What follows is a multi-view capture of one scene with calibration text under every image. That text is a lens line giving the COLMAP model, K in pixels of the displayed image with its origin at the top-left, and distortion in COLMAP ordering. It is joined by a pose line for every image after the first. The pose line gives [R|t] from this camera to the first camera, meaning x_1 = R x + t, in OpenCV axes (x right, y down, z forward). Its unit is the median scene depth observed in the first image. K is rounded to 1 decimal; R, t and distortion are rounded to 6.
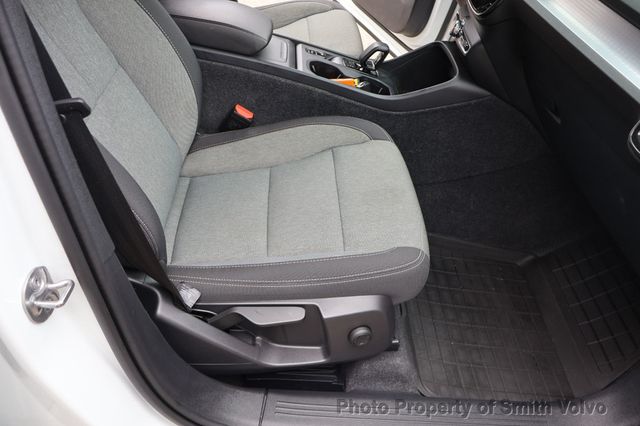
lens RADIAL K [[529.8, 0, 320.0], [0, 529.8, 213.0], [0, 0, 1]] dist [-0.009265, -0.005147]
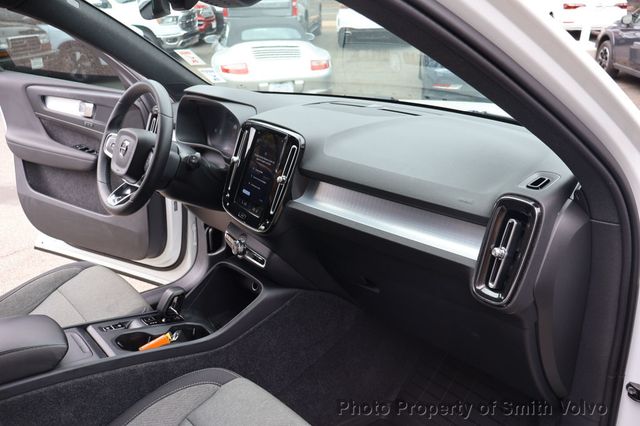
lens RADIAL K [[529.8, 0, 320.0], [0, 529.8, 213.0], [0, 0, 1]] dist [-0.009265, -0.005147]
pose [[0.786603, -0.345639, 0.511653, -0.133751], [0.493443, 0.850007, -0.184398, -0.135630], [-0.371173, 0.397519, 0.839172, 0.025726]]
